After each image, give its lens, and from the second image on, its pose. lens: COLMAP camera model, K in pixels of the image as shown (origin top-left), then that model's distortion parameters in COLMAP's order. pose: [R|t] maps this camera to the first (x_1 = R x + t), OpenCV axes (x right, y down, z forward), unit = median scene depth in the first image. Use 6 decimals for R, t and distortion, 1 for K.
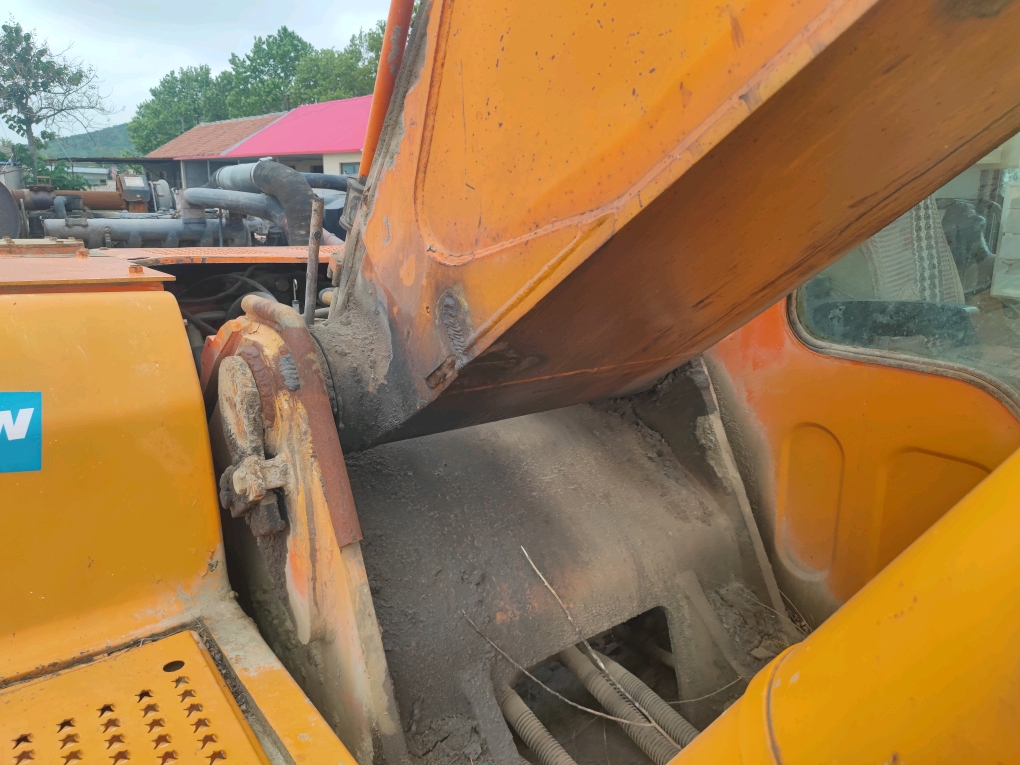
lens RADIAL K [[706.2, 0, 507.7], [0, 706.2, 384.4], [0, 0, 1]] dist [0.057841, -0.049090]
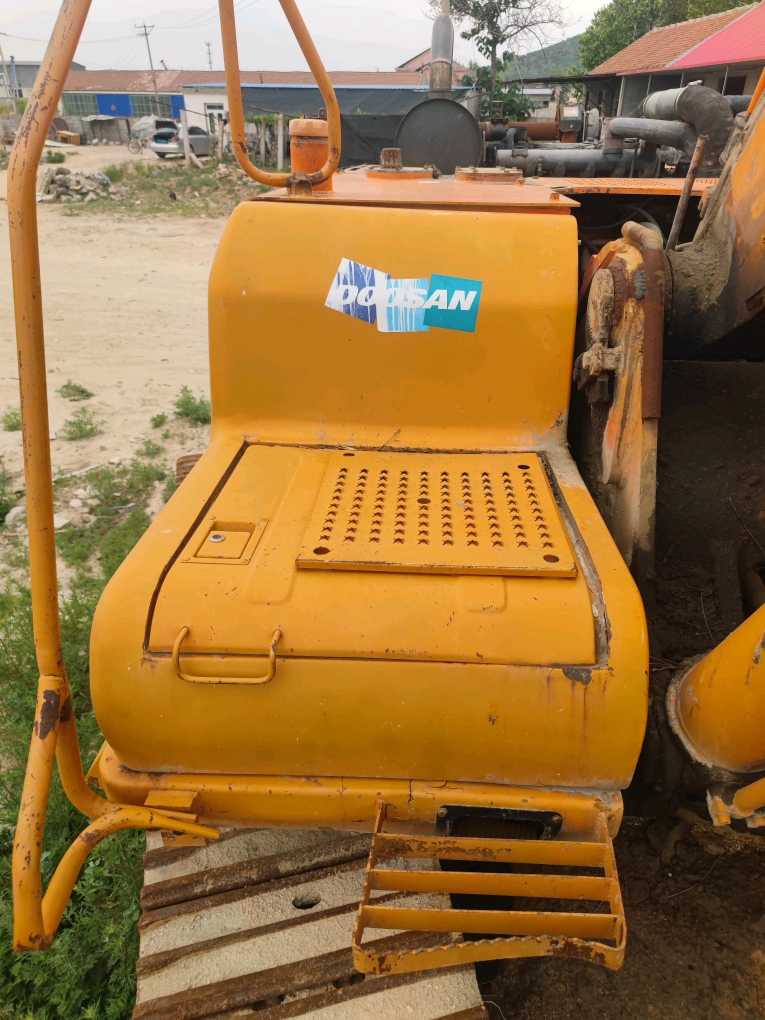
lens RADIAL K [[706.2, 0, 413.6], [0, 706.2, 519.0], [0, 0, 1]] dist [0.057841, -0.049090]
pose [[0.792292, 0.288729, -0.537502, 0.175694], [-0.144426, 0.944658, 0.294553, 0.057444], [0.592802, -0.155743, 0.790145, -0.326798]]
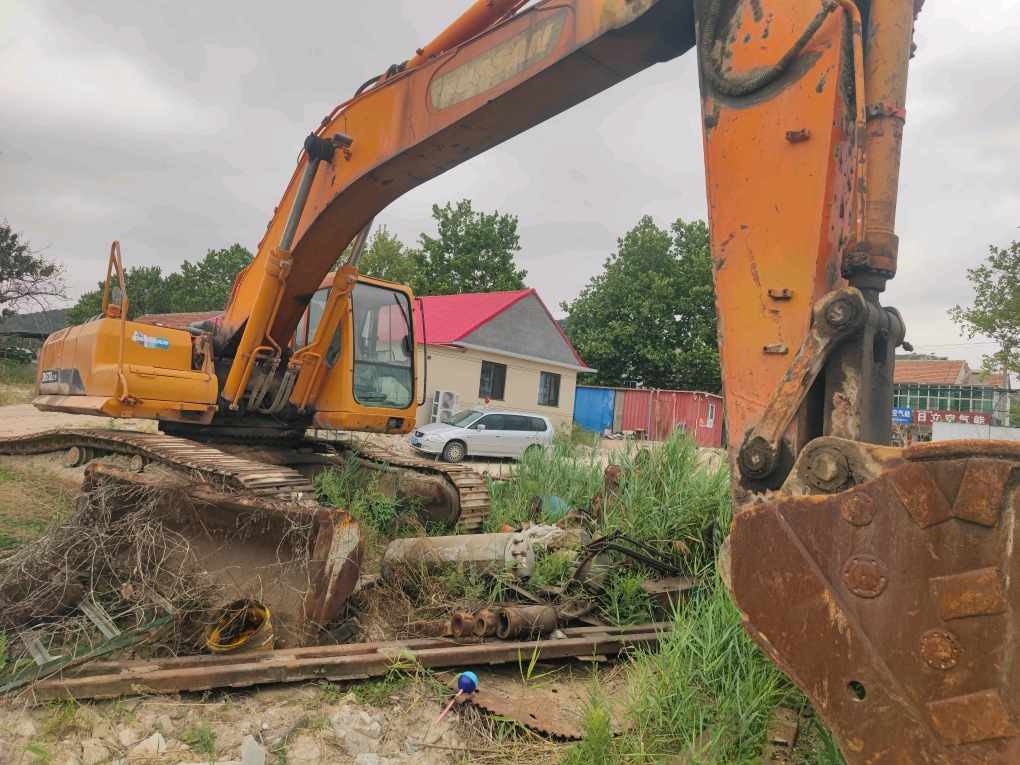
lens RADIAL K [[706.2, 0, 519.4], [0, 706.2, 377.1], [0, 0, 1]] dist [0.057841, -0.049090]
pose [[0.990814, 0.077733, 0.110656, 1.834516], [-0.041069, 0.952599, -0.301443, 2.130144], [-0.128843, 0.294130, 0.947041, -5.465390]]
